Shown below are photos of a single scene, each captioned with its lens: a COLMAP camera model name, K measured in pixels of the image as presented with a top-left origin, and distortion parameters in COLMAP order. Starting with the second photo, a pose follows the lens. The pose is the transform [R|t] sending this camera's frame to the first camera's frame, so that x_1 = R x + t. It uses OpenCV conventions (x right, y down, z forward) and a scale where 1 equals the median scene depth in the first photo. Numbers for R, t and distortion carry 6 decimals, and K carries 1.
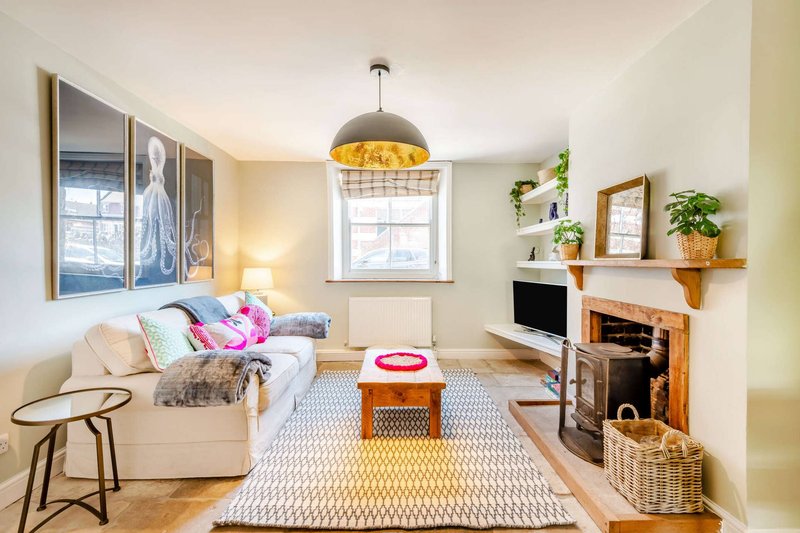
lens RADIAL K [[359.7, 0, 402.4], [0, 359.7, 260.9], [0, 0, 1]] dist [0.024989, -0.007683]
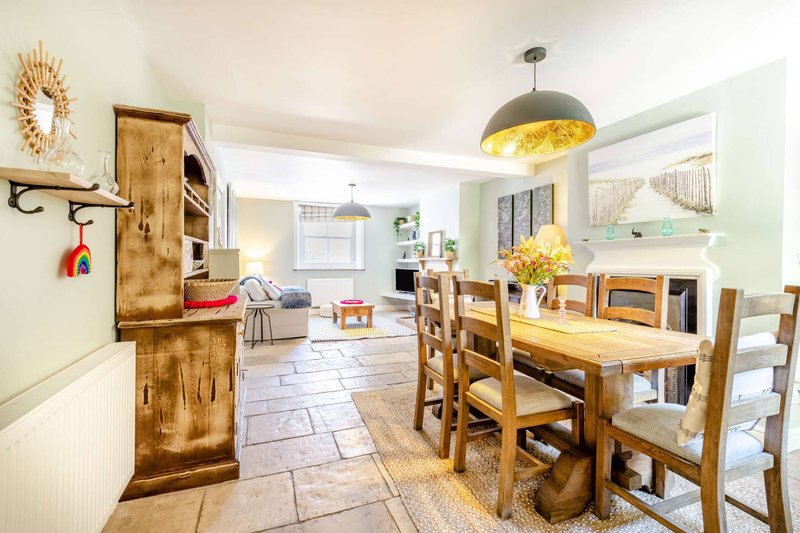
lens RADIAL K [[359.7, 0, 401.0], [0, 359.7, 266.0], [0, 0, 1]] dist [0.024989, -0.007683]
pose [[0.939878, -0.002951, 0.341498, -0.418041], [-0.002501, 0.999876, 0.015524, 0.011475], [-0.341502, -0.015445, 0.939754, -1.069918]]
